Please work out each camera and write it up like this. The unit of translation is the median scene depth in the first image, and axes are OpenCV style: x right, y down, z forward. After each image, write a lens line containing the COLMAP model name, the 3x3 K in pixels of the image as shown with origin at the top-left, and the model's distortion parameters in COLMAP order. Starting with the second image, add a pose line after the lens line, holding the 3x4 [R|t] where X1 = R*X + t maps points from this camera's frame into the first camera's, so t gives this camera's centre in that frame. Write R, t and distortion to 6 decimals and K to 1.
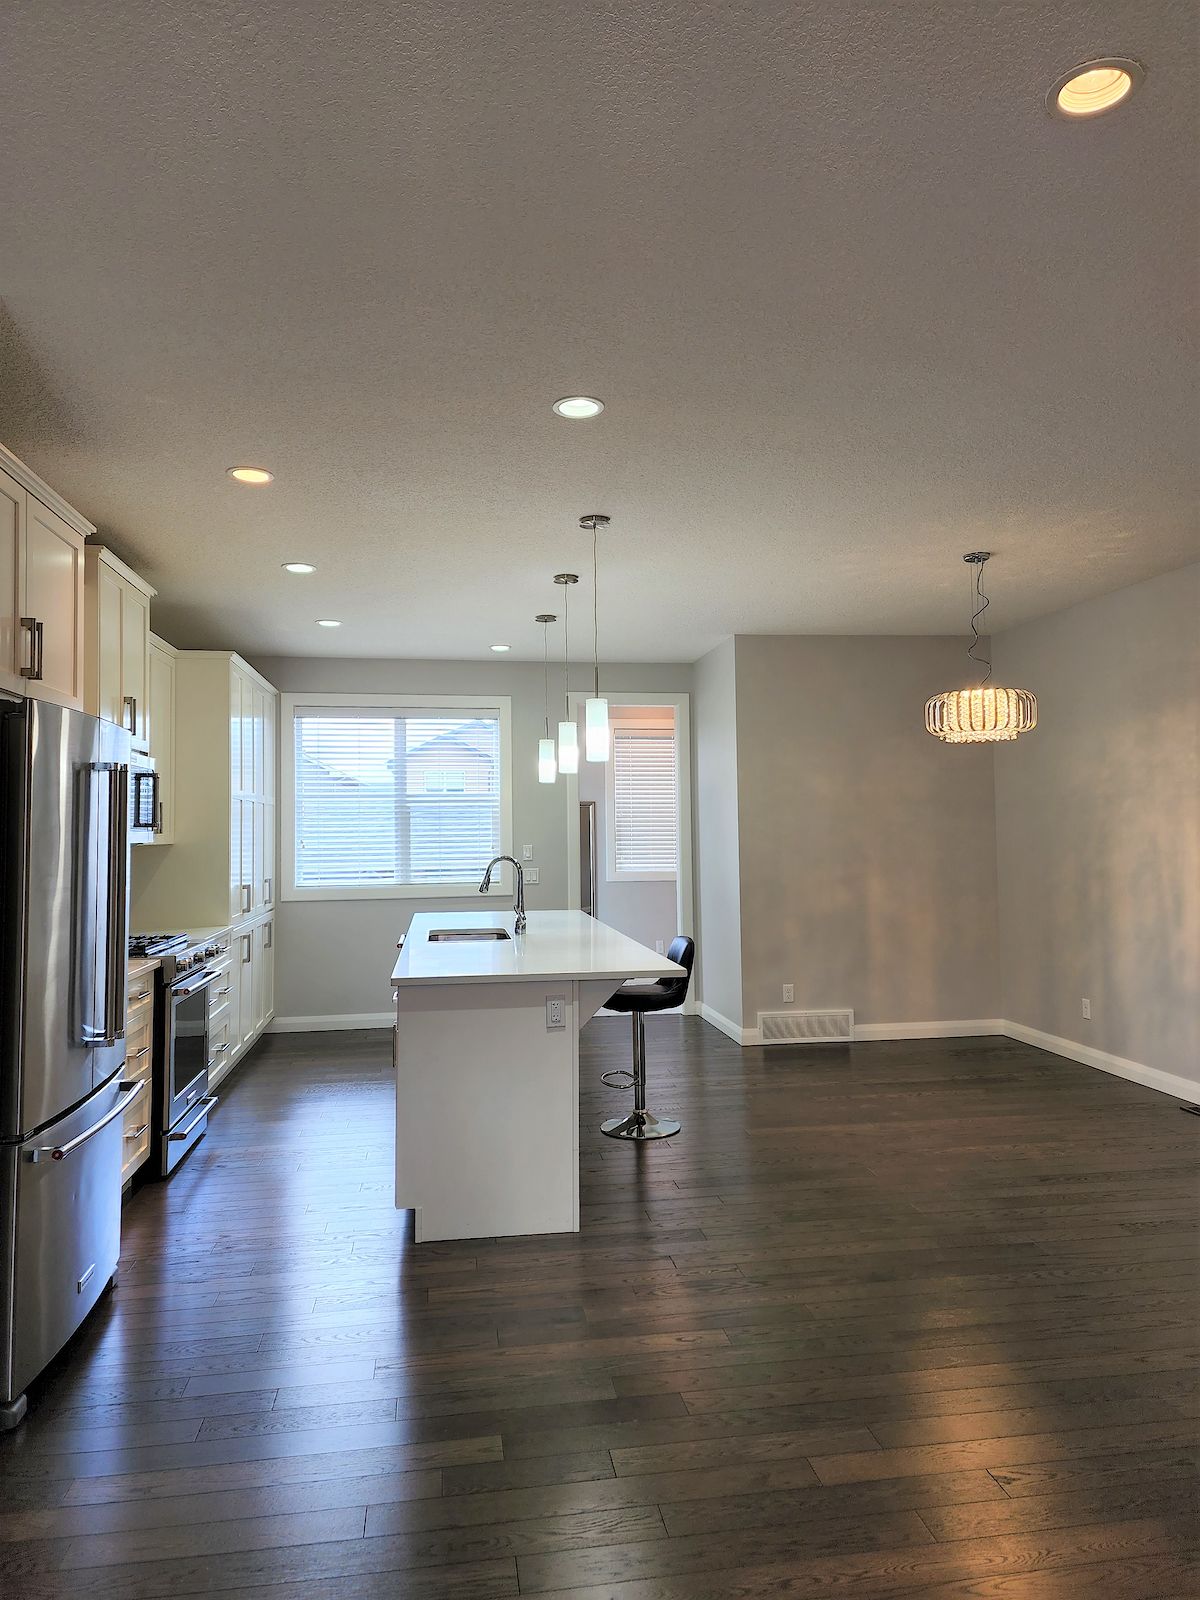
lens RADIAL K [[1020.5, 0, 600.0], [0, 1020.5, 800.0], [0, 0, 1]] dist [0.051982, -0.001867]
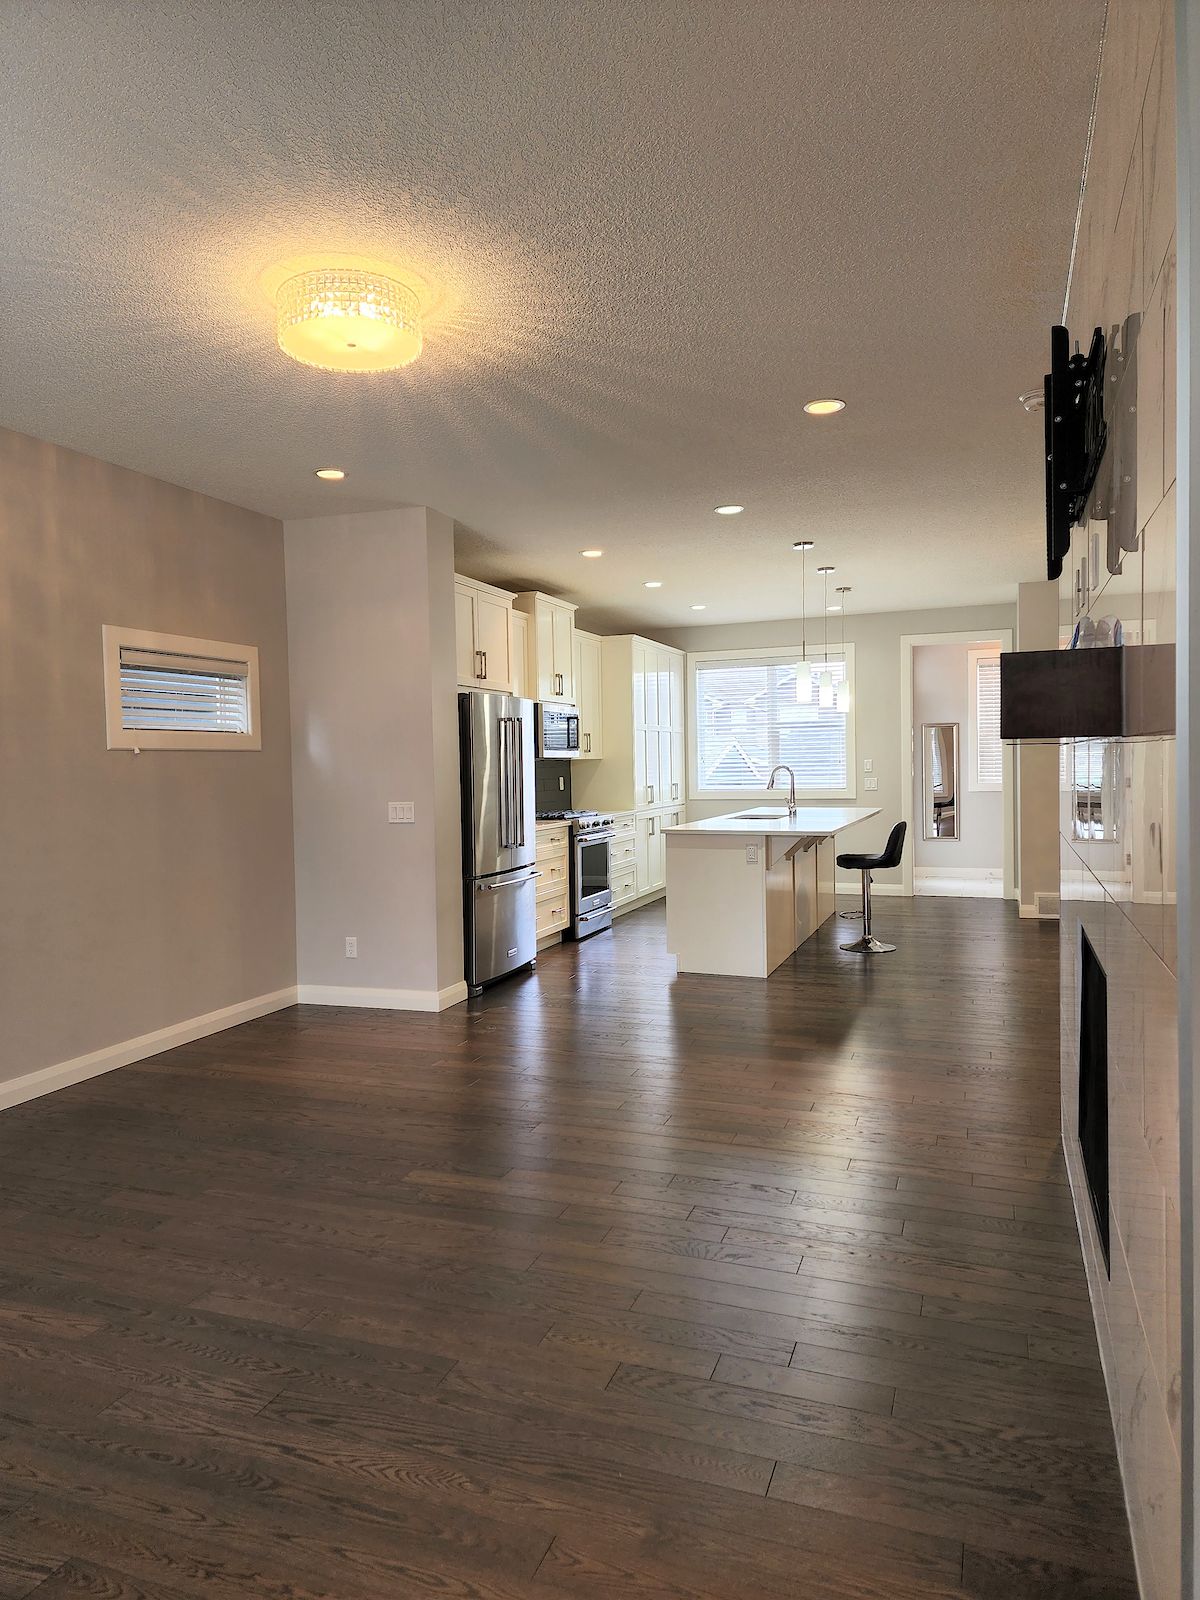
lens RADIAL K [[1020.5, 0, 600.0], [0, 1020.5, 800.0], [0, 0, 1]] dist [0.051982, -0.001867]
pose [[0.868326, 0.009650, -0.495901, 0.429984], [0.027342, 0.997359, 0.067284, -0.000612], [0.495240, -0.071983, 0.865769, -0.441632]]
